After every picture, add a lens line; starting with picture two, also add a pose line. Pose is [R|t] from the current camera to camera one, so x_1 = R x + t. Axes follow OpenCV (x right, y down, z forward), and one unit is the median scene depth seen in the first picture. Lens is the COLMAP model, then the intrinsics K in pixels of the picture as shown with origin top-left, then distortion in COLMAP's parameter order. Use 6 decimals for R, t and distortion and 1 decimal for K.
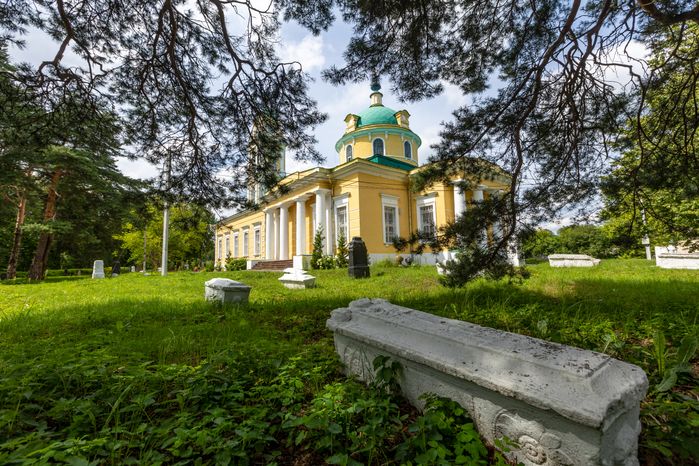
lens RADIAL K [[308.4, 0, 349.5], [0, 308.4, 233.0], [0, 0, 1]] dist [0.000157, -0.000011]
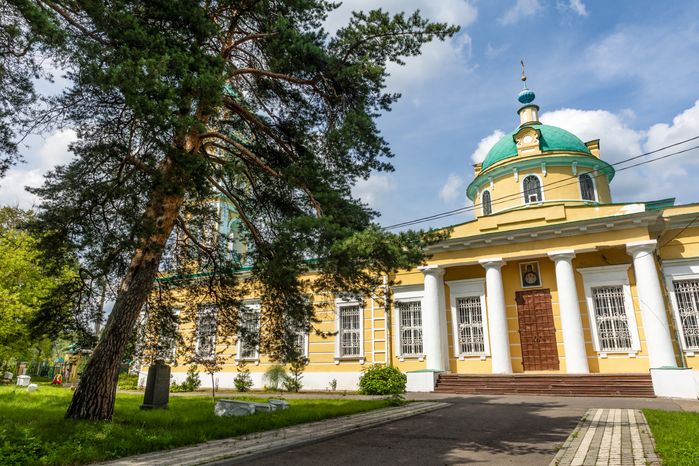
lens RADIAL K [[485.0, 0, 349.5], [0, 485.0, 233.0], [0, 0, 1]] dist [-0.000716, 0.000602]
pose [[0.927633, 0.144182, 0.344541, -0.655578], [-0.074276, 0.975273, -0.208148, 0.042548], [-0.366032, 0.167494, 0.915405, 0.310862]]
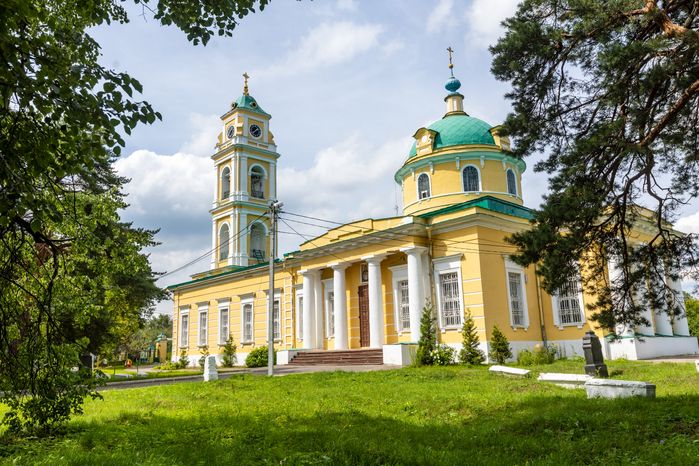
lens RADIAL K [[560.8, 0, 349.5], [0, 560.8, 233.0], [0, 0, 1]] dist [0.051428, 0.000091]
pose [[0.998553, 0.011835, 0.052456, -0.232740], [-0.006068, 0.994048, -0.108776, -0.026197], [-0.053431, 0.108300, 0.992681, -0.190455]]
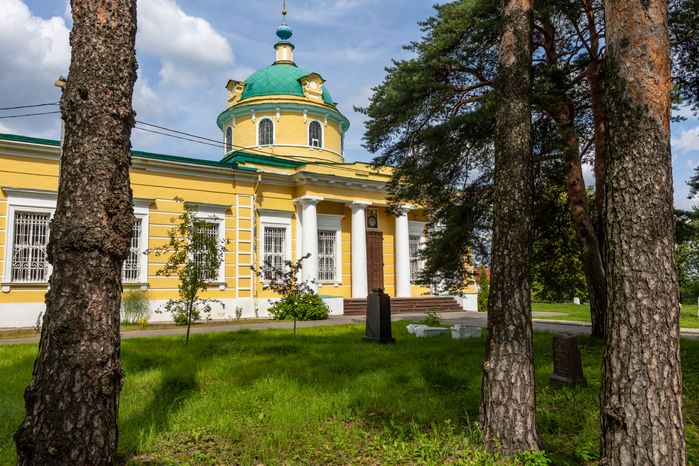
lens RADIAL K [[524.2, 0, 349.0], [0, 524.2, 269.6], [0, 0, 1]] dist [-0.008105, -0.002824]
pose [[0.115234, 0.097254, 0.988566, -1.070772], [-0.080023, 0.992870, -0.088350, 0.110100], [-0.990110, -0.068927, 0.122195, 0.816671]]
